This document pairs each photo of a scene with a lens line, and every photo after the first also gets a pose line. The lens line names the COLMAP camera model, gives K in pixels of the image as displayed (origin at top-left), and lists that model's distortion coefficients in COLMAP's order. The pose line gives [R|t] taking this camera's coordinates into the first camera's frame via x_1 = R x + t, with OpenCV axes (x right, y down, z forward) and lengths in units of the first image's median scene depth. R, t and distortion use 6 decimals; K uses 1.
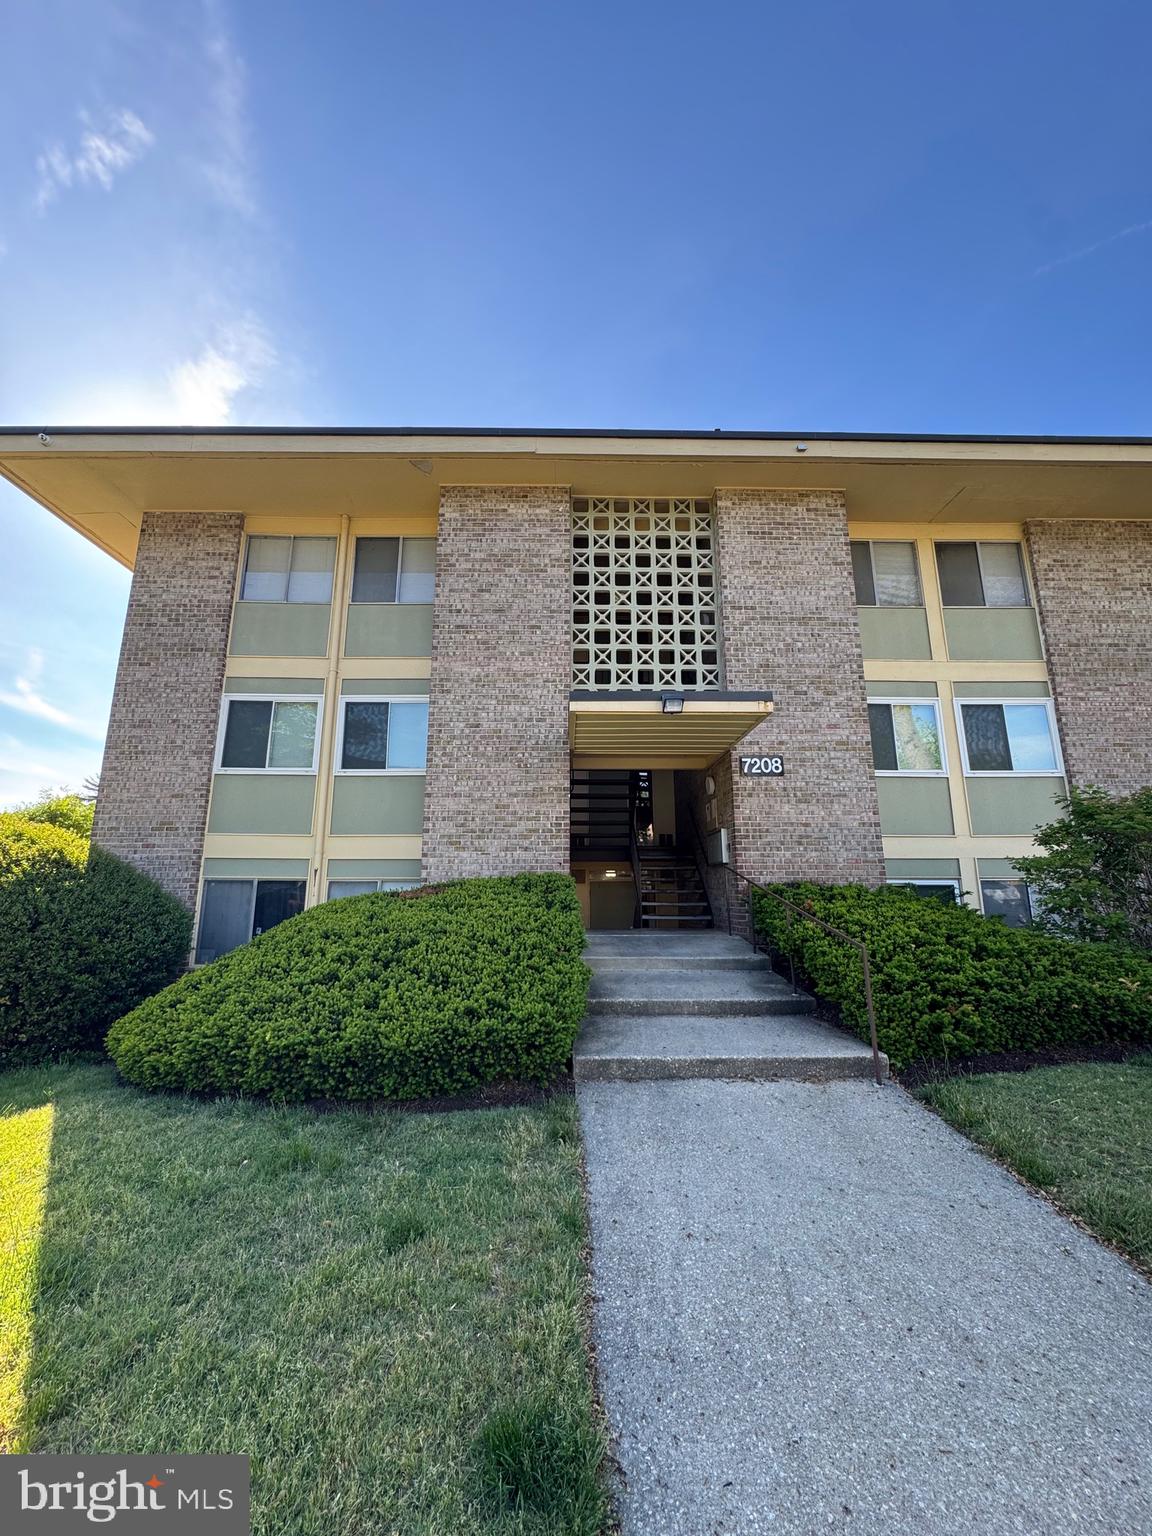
lens RADIAL K [[613.5, 0, 566.1], [0, 613.5, 763.3], [0, 0, 1]] dist [-0.004430, 0.001118]
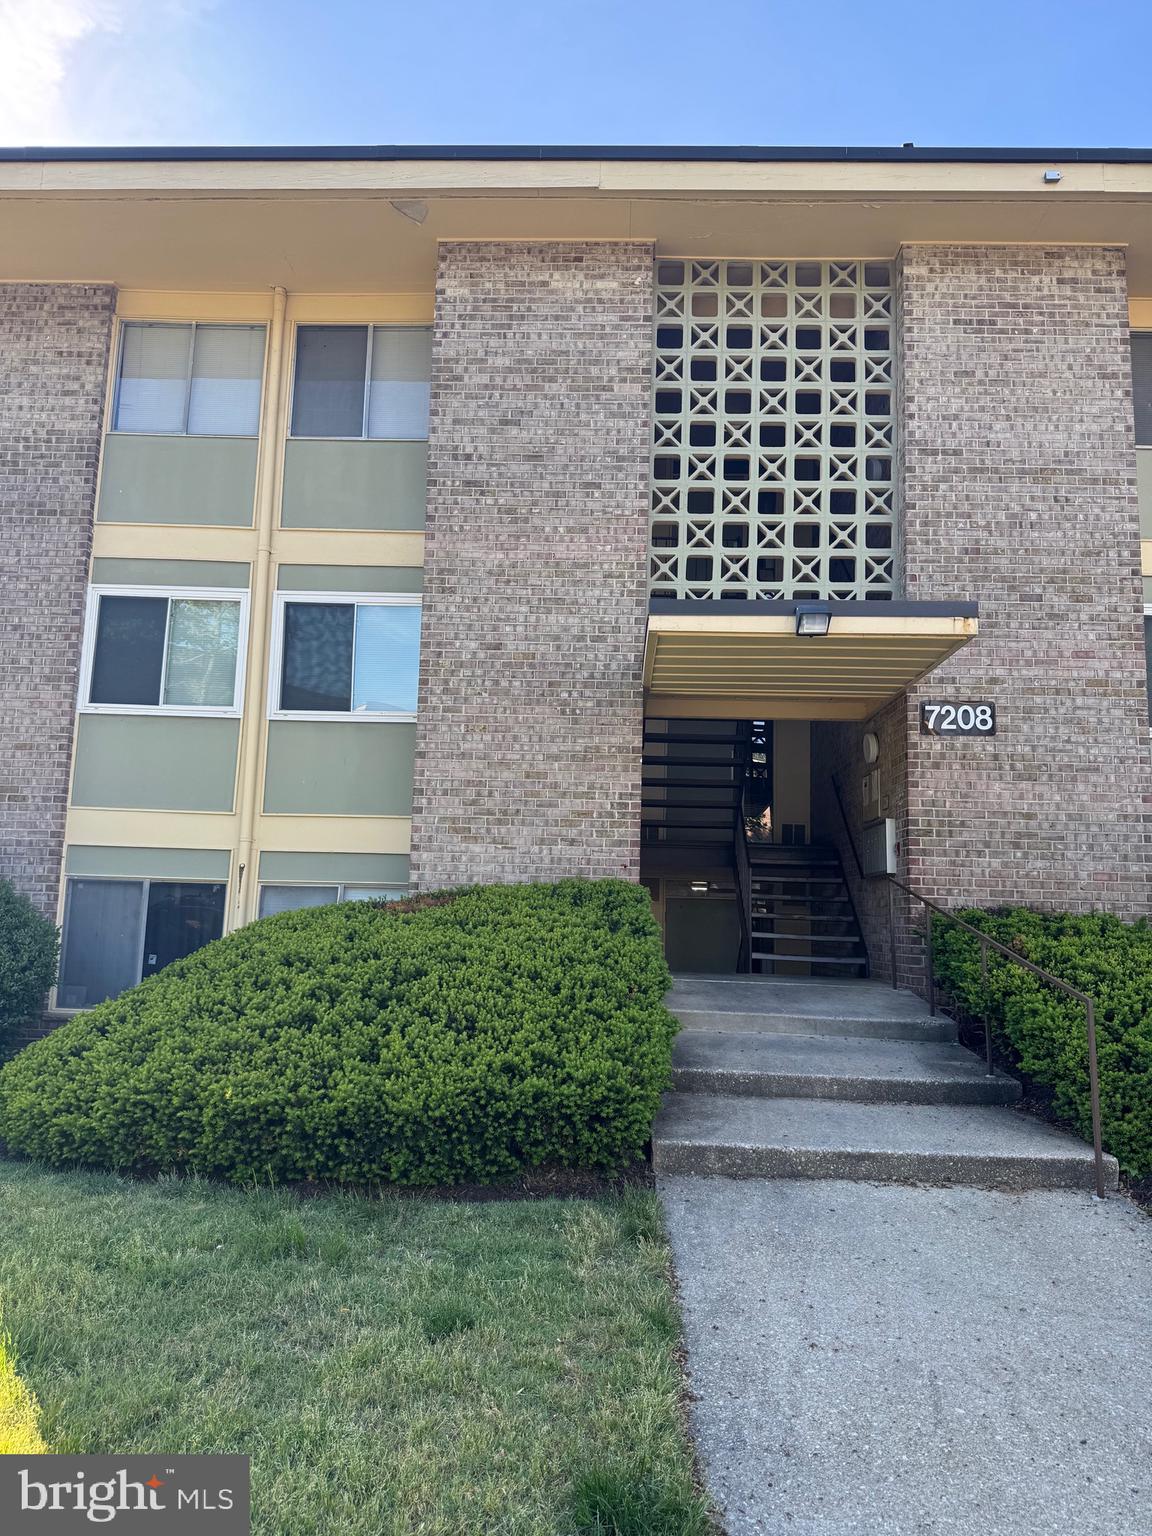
lens RADIAL K [[1077.1, 0, 568.1], [0, 1077.1, 766.0], [0, 0, 1]] dist [0.080145, -0.113937]
pose [[0.998671, 0.022178, -0.046519, -0.019141], [-0.019082, 0.997638, 0.065981, -0.013240], [0.047873, -0.065006, 0.996736, -0.109569]]
